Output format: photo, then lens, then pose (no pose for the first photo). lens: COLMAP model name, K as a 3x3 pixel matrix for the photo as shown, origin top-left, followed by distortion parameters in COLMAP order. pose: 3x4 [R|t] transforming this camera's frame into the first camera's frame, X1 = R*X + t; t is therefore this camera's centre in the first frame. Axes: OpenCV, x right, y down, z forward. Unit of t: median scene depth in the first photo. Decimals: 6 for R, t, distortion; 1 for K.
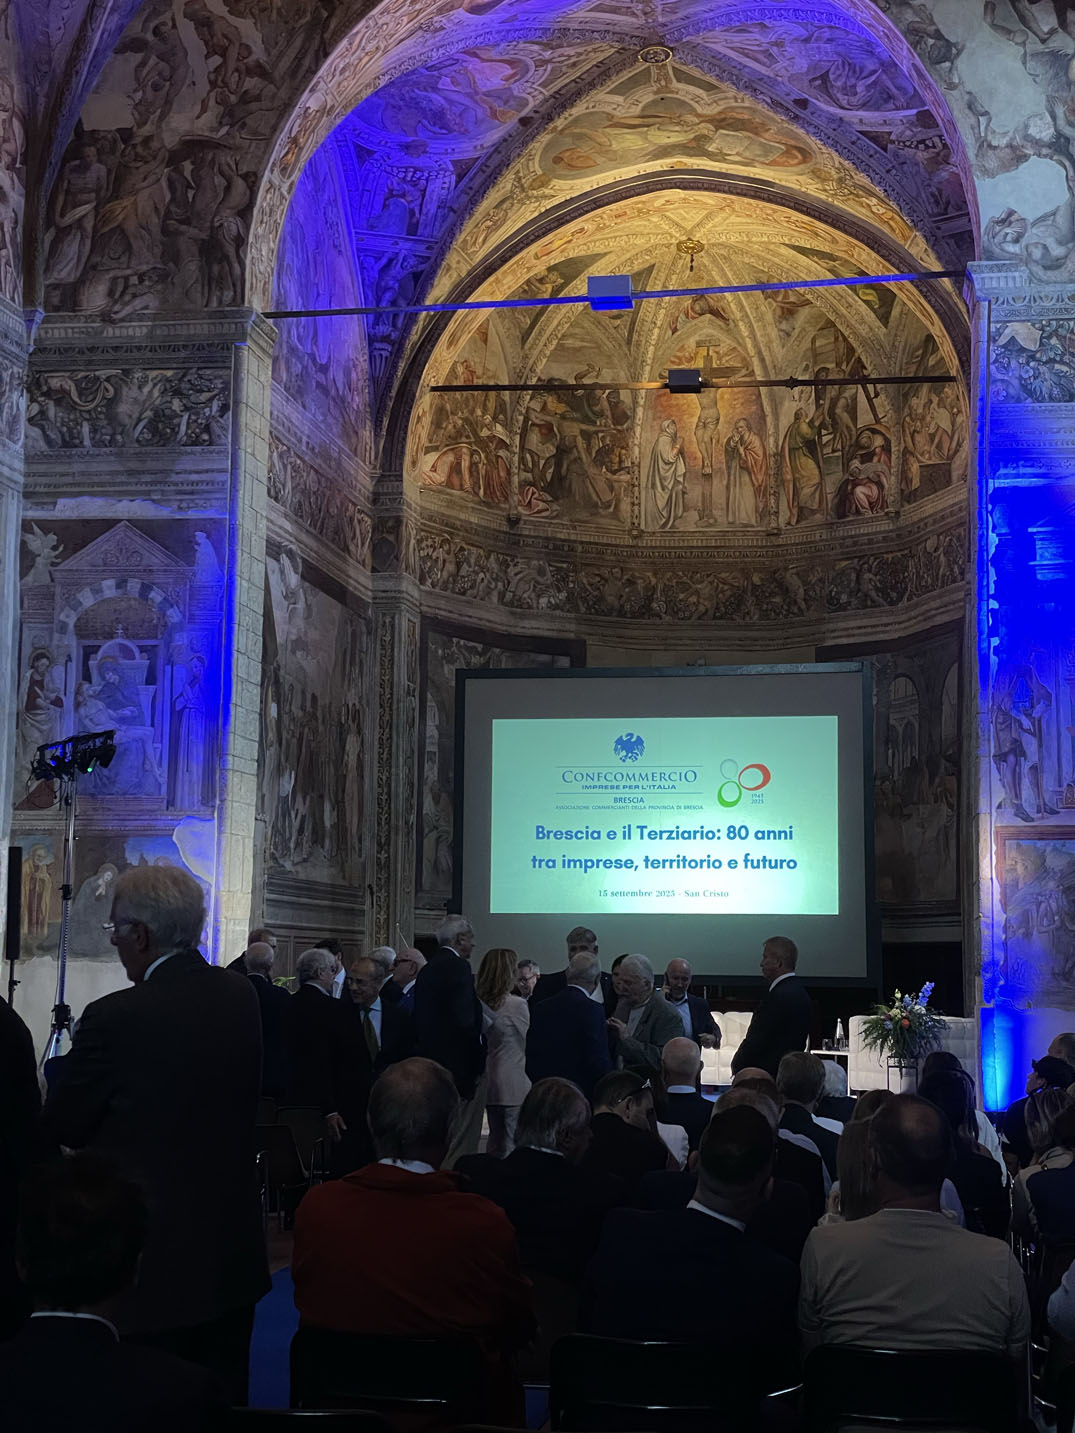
lens RADIAL K [[2094.1, 0, 537.5], [0, 2094.1, 716.9], [0, 0, 1]] dist [0.050261, 0.000000]
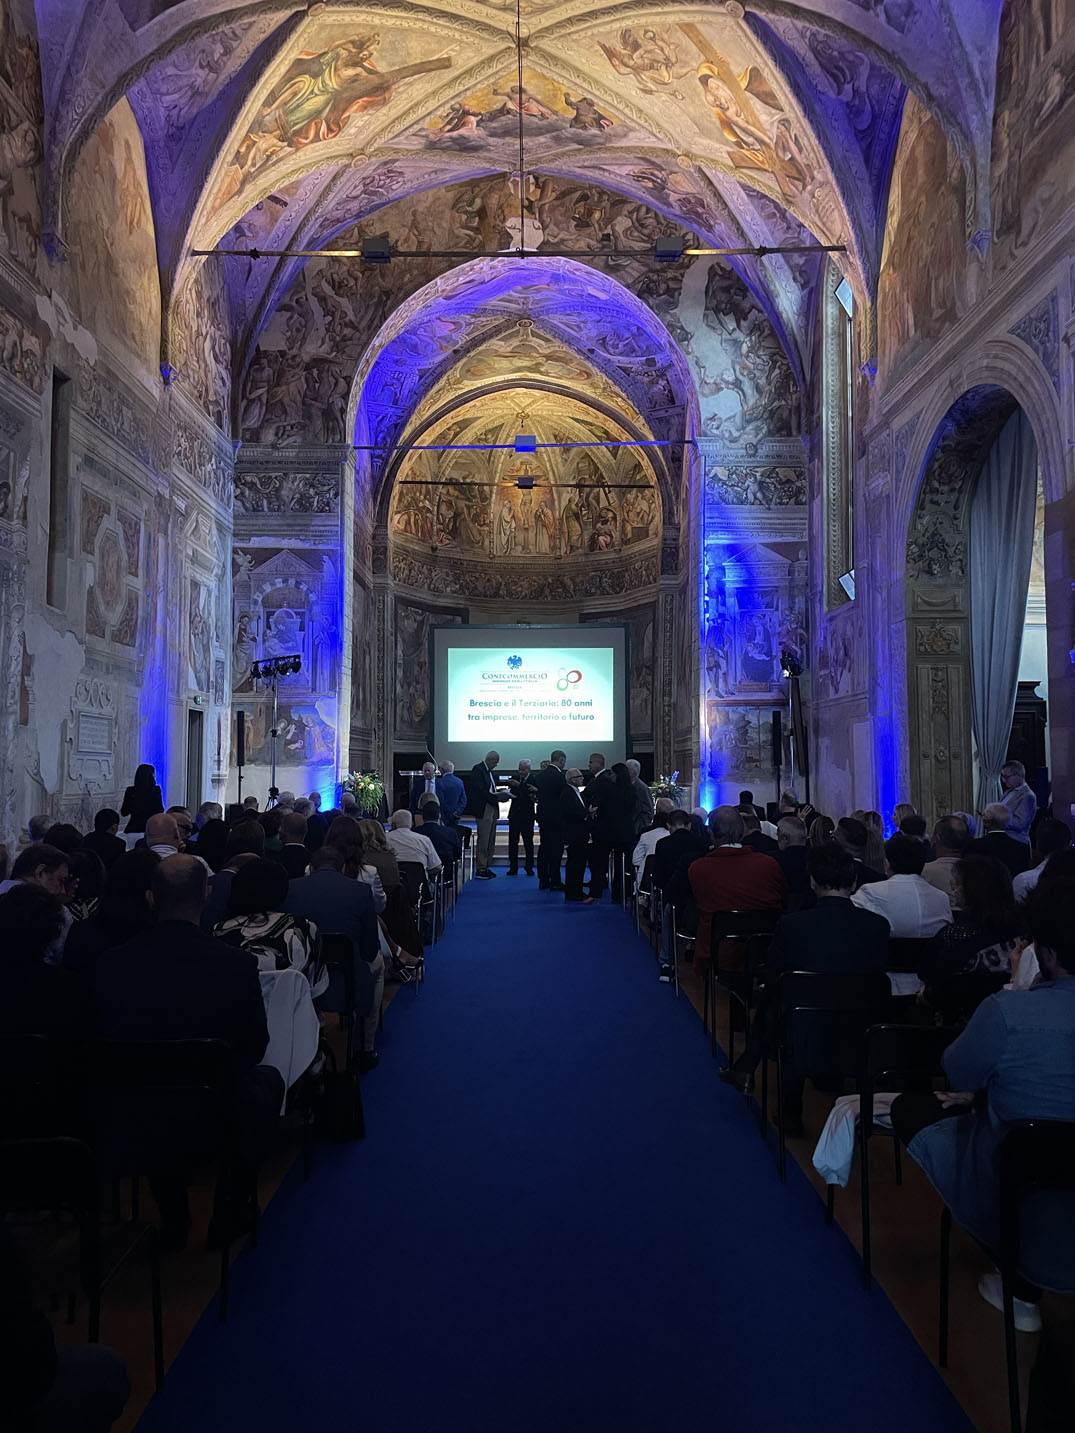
lens RADIAL K [[1055.1, 0, 537.6], [0, 1055.1, 715.5], [0, 0, 1]] dist [0.012633, -0.002420]
pose [[0.985263, -0.004318, 0.170994, -0.127762], [-0.007597, 0.997590, 0.068967, -0.005844], [-0.170879, -0.069249, 0.982855, -0.045885]]
